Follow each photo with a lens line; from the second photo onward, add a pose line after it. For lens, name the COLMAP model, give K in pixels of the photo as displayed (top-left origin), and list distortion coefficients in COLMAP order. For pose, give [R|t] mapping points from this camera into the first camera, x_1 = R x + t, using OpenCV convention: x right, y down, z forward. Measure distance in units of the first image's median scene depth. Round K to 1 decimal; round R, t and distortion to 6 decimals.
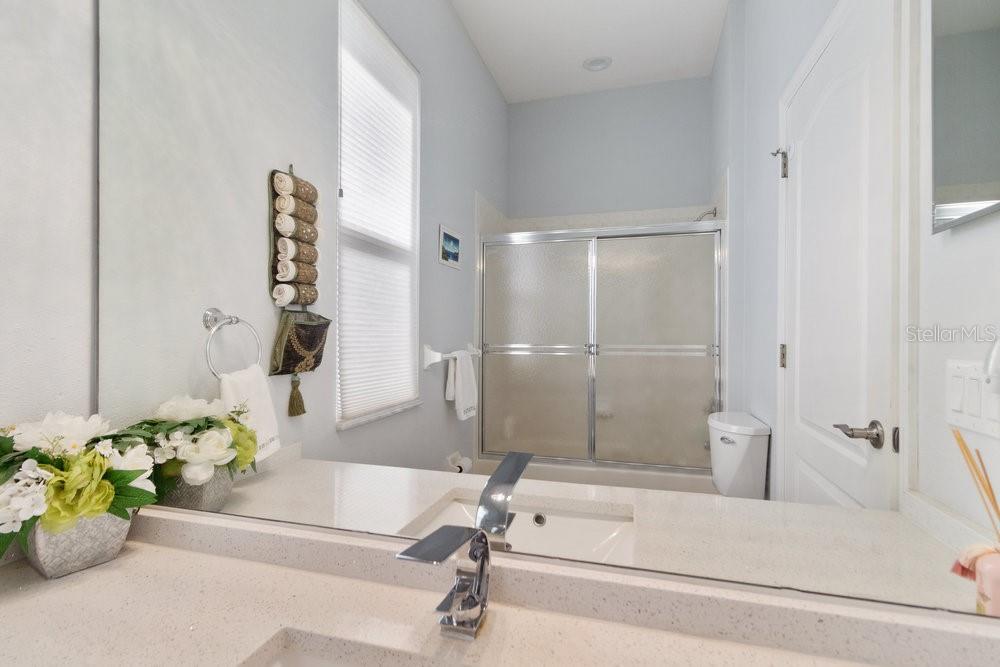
lens RADIAL K [[462.7, 0, 495.8], [0, 462.7, 340.4], [0, 0, 1]] dist [0.002063, 0.000215]
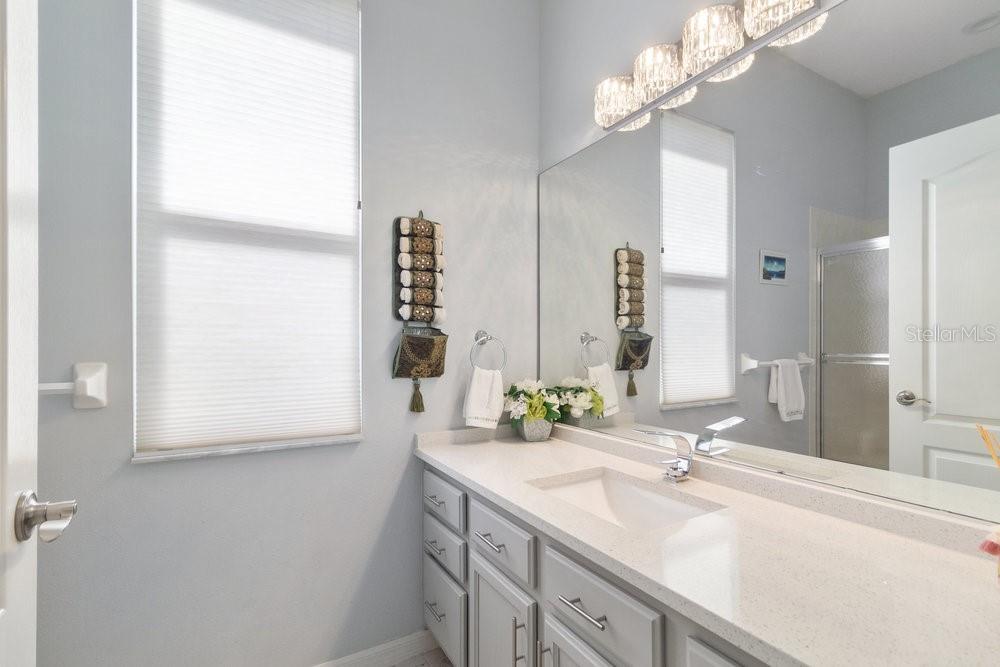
lens RADIAL K [[462.7, 0, 495.8], [0, 462.7, 340.4], [0, 0, 1]] dist [0.002063, 0.000215]
pose [[0.712690, -0.017432, -0.701263, 0.389948], [0.000291, 0.999698, -0.024555, 0.007574], [0.701479, 0.017296, 0.712480, -0.516452]]
